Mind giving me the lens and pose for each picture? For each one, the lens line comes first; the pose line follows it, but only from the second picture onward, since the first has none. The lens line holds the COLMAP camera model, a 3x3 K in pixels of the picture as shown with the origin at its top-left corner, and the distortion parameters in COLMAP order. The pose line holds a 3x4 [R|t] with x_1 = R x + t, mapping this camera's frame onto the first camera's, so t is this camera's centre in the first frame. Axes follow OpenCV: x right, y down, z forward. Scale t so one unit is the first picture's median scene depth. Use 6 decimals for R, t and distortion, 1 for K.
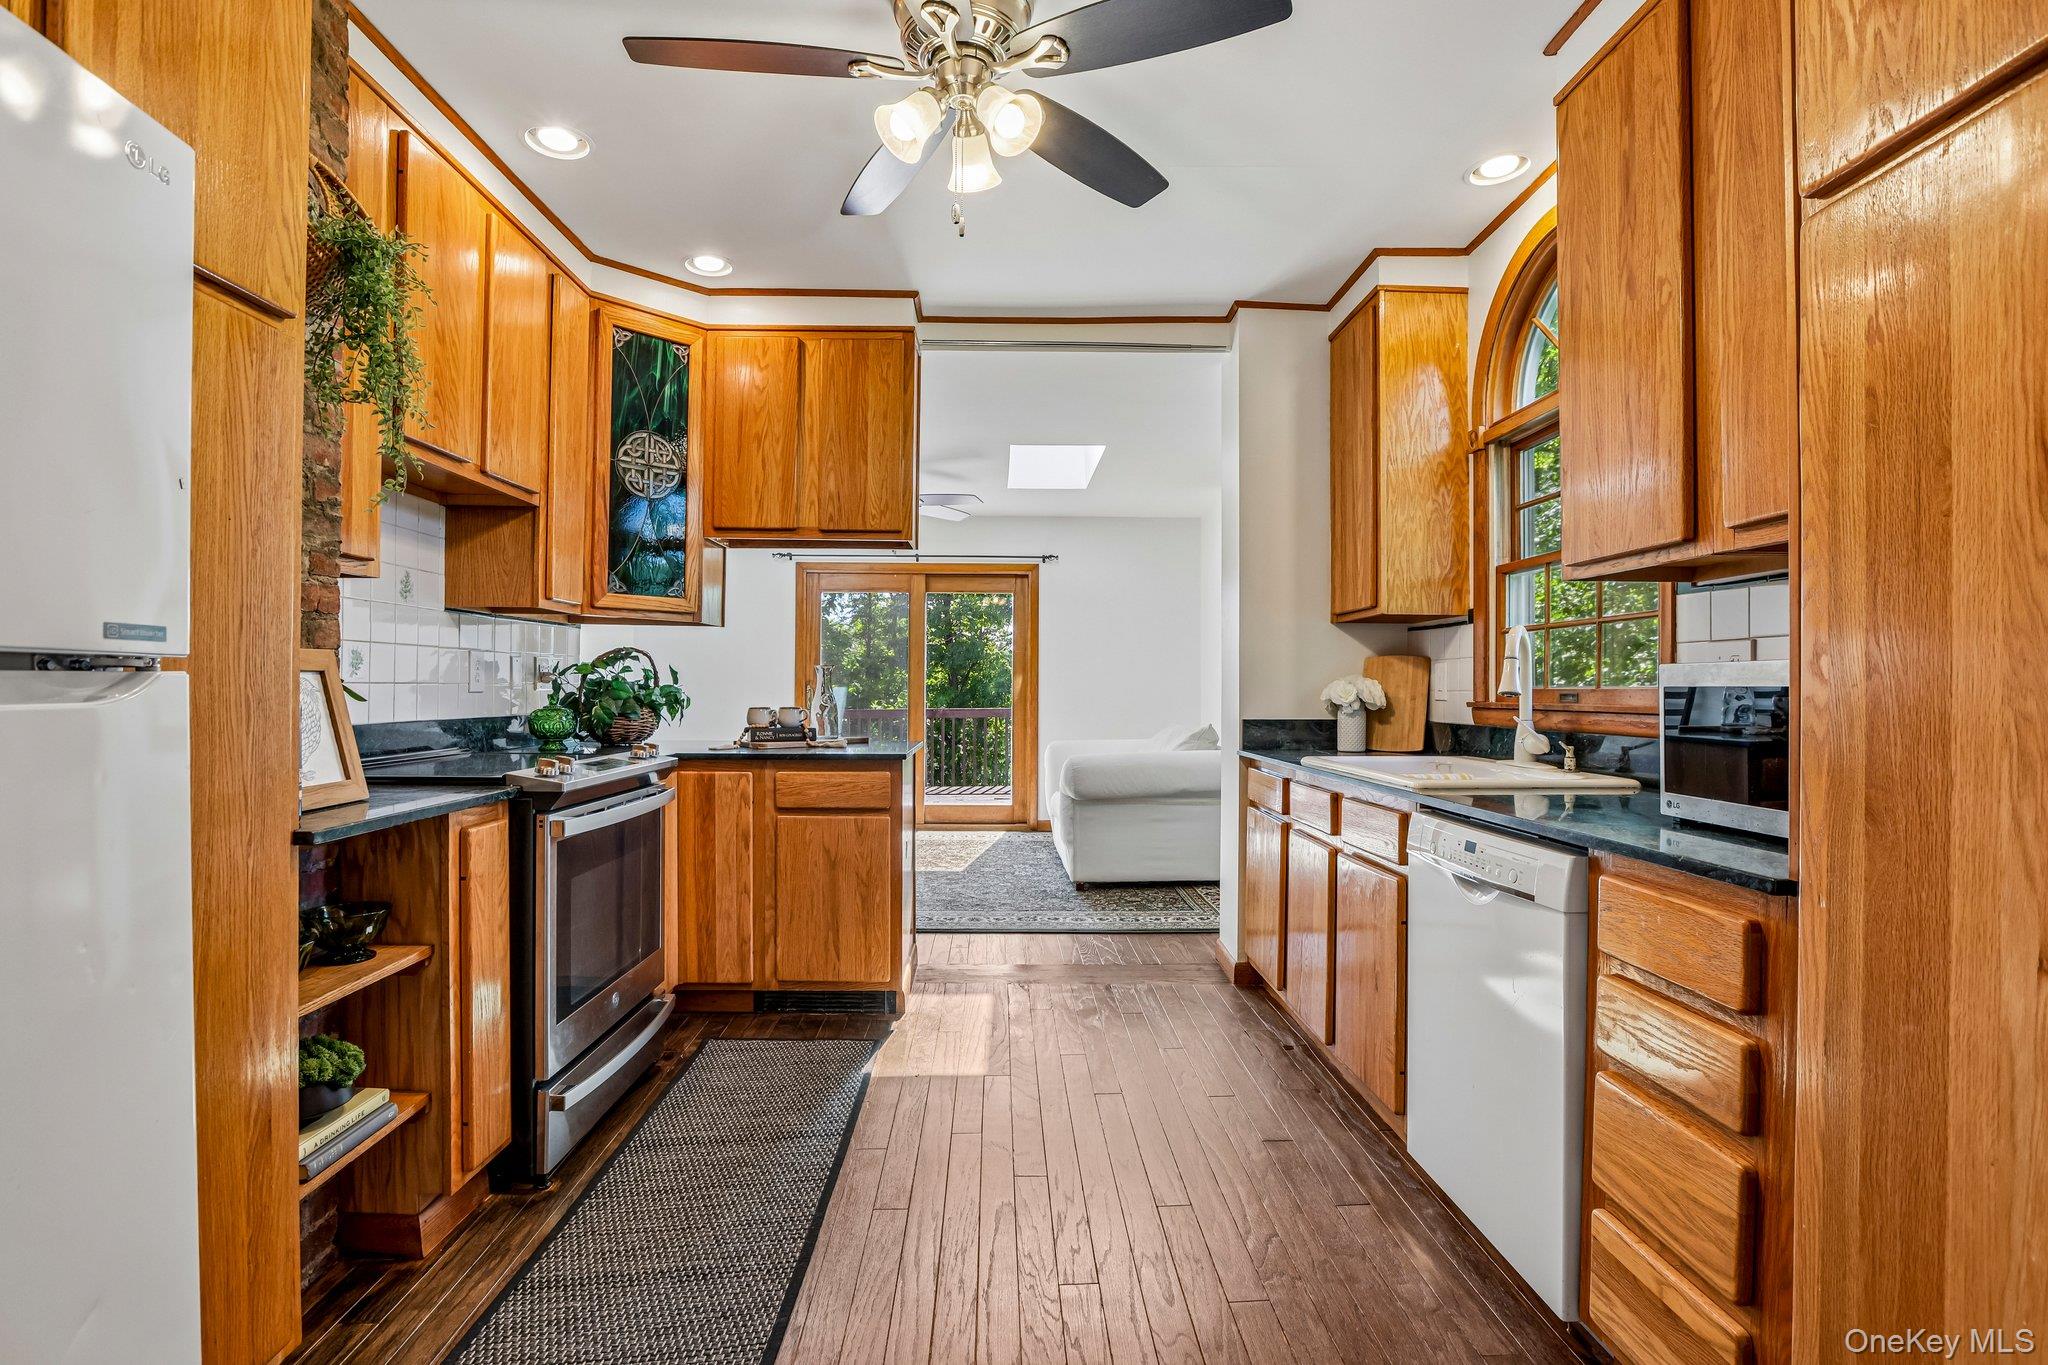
lens RADIAL K [[958.8, 0, 1024.0], [0, 958.8, 682.5], [0, 0, 1]] dist [-0.004406, 0.000200]
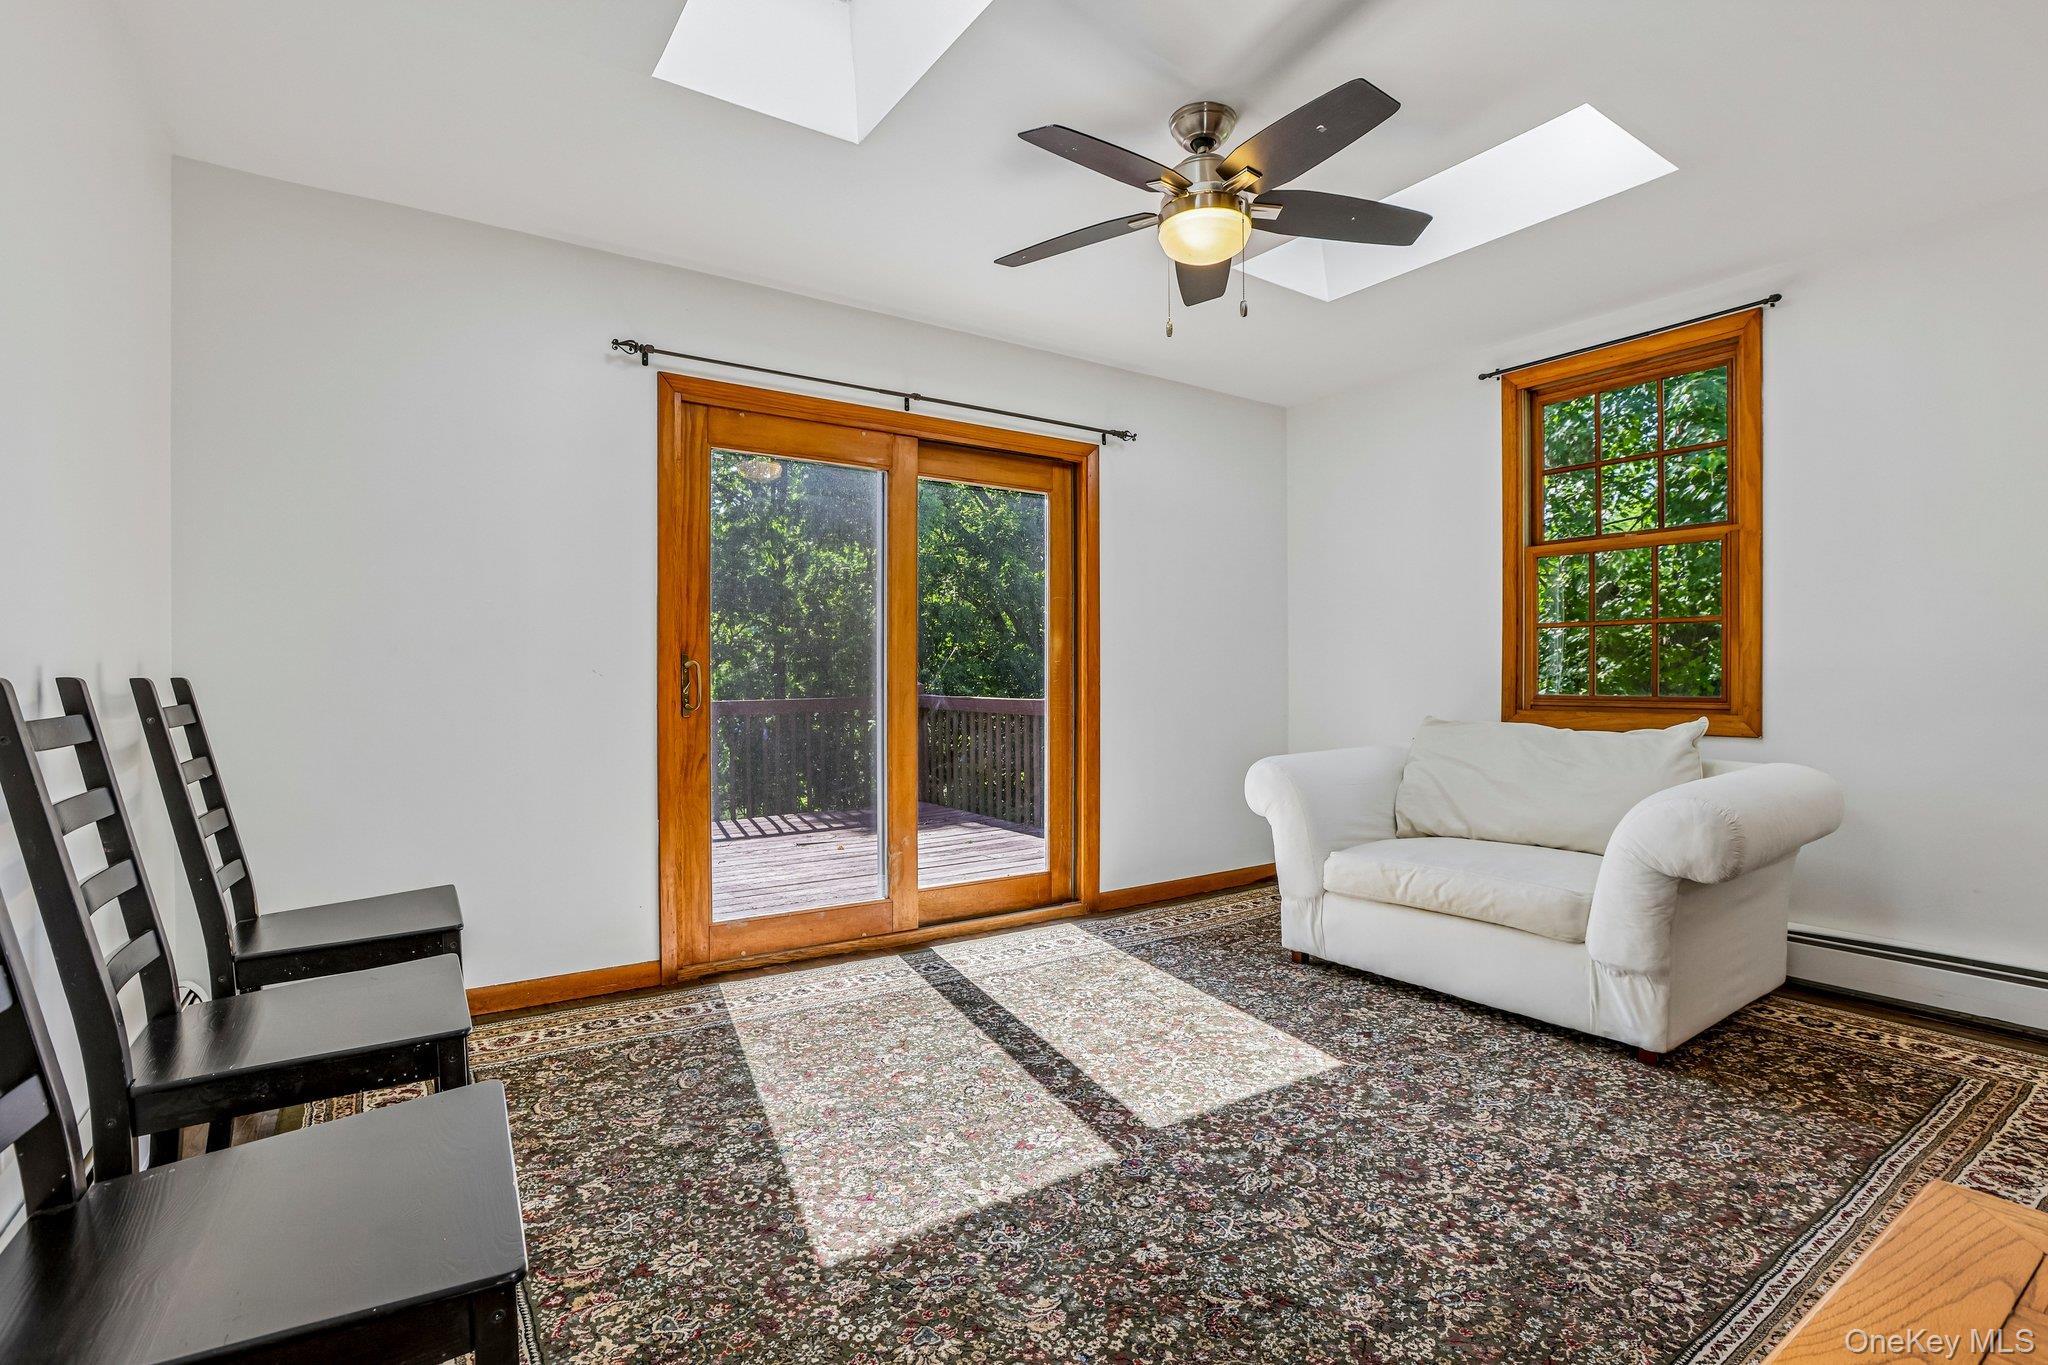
lens RADIAL K [[958.8, 0, 1024.0], [0, 958.8, 682.5], [0, 0, 1]] dist [-0.004406, 0.000200]
pose [[0.831346, -0.007624, 0.555702, -0.774097], [0.000478, 0.999915, 0.013003, 0.023516], [-0.555754, -0.010544, 0.831280, 1.246331]]
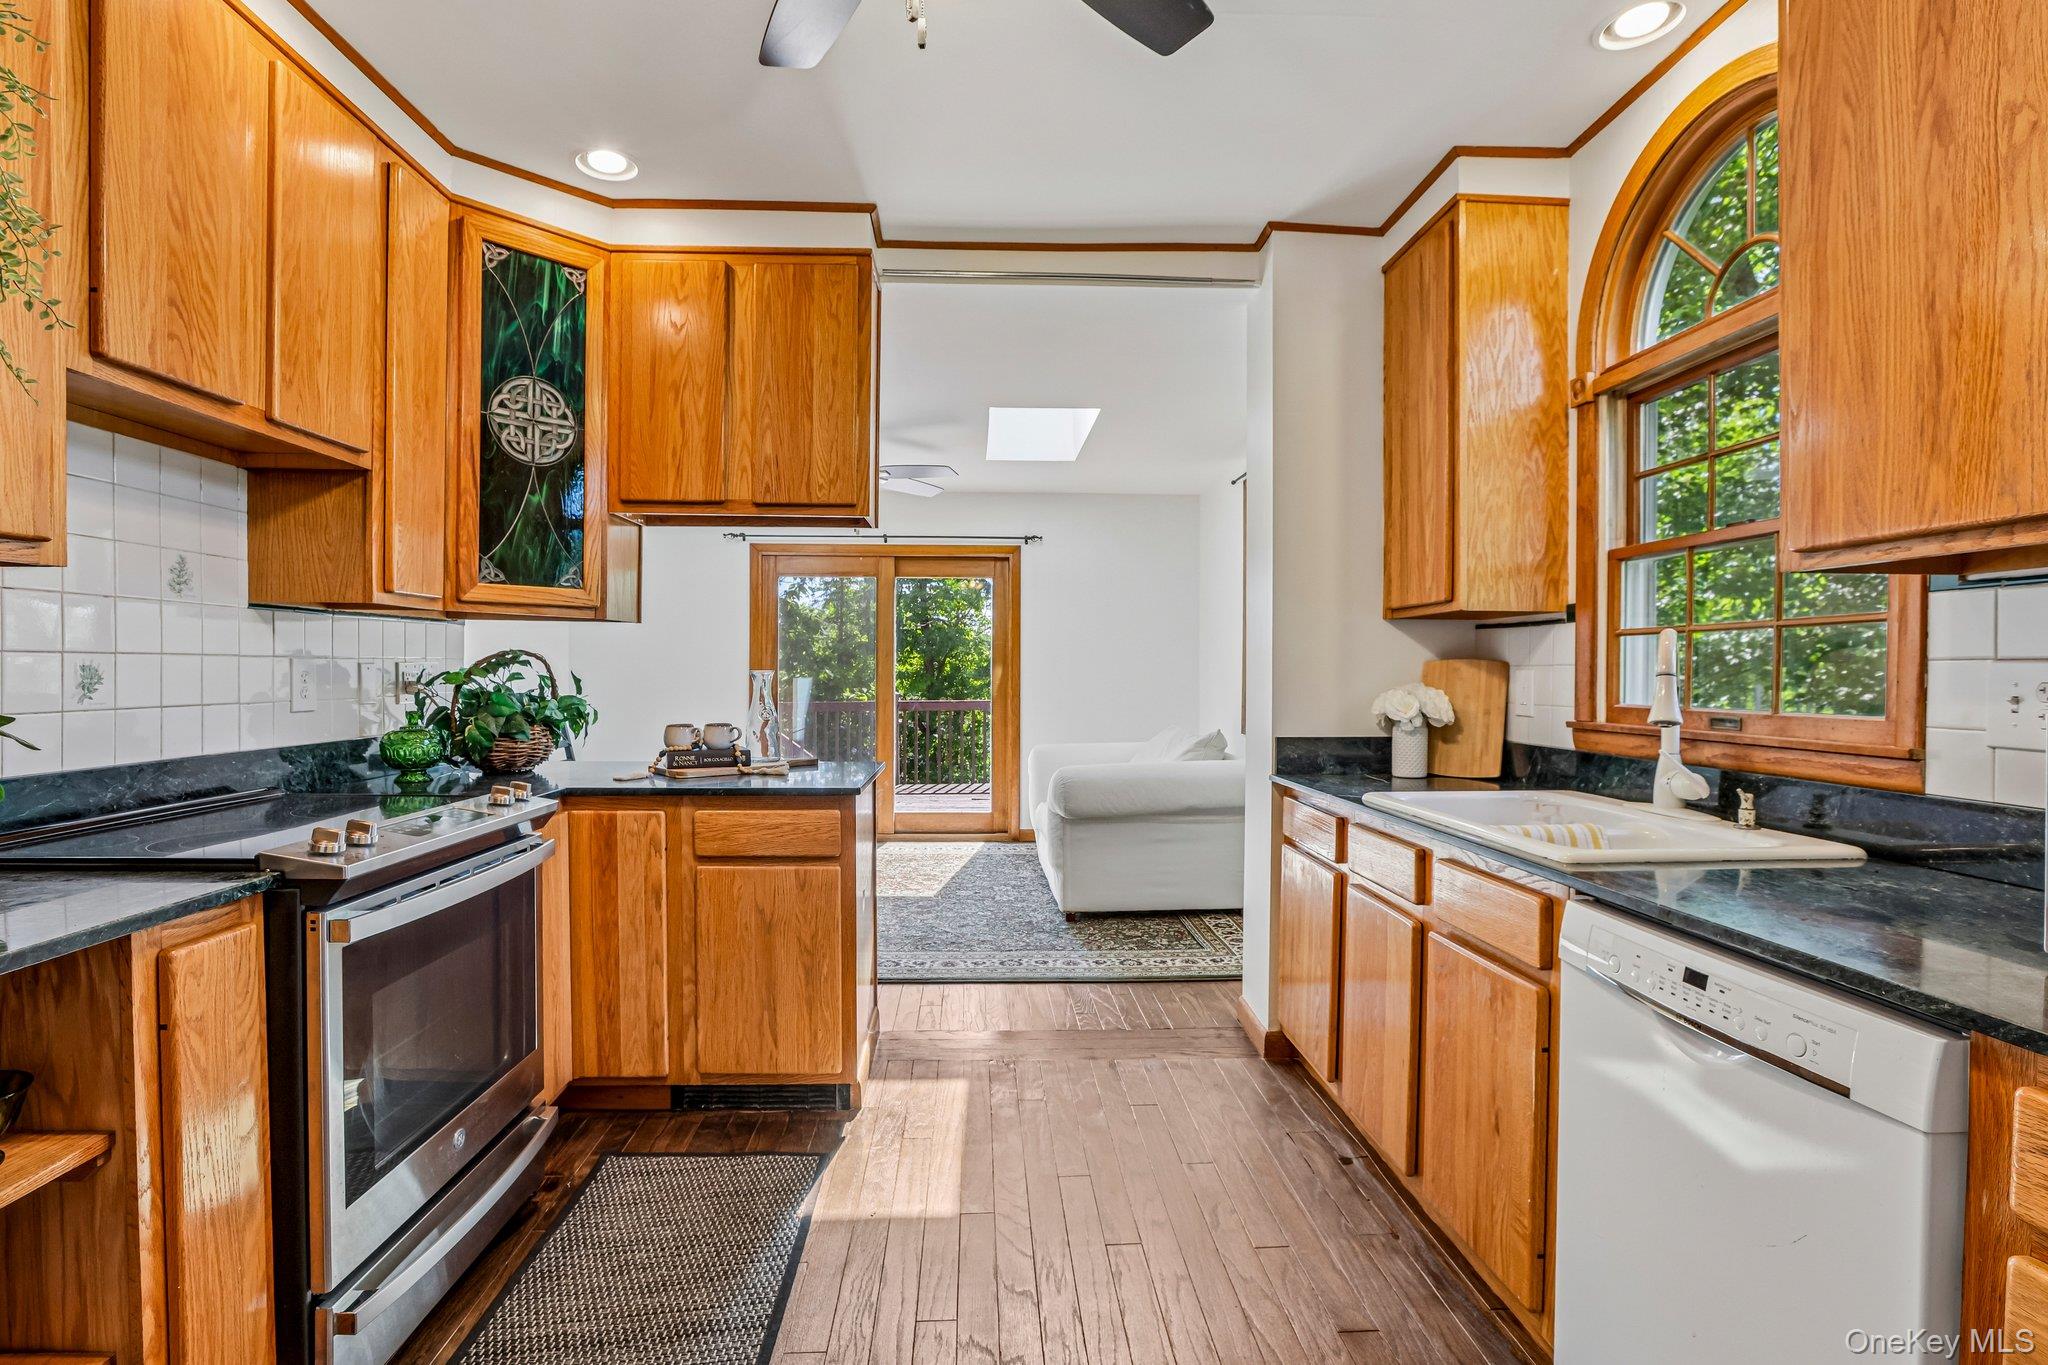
lens RADIAL K [[968.6, 0, 1024.0], [0, 968.6, 682.5], [0, 0, 1]] dist [-0.009432, 0.000803]
pose [[0.999723, -0.001710, 0.023453, -0.006897], [0.001294, 0.999842, 0.017714, -0.025438], [-0.023480, -0.017679, 0.999568, 0.199252]]
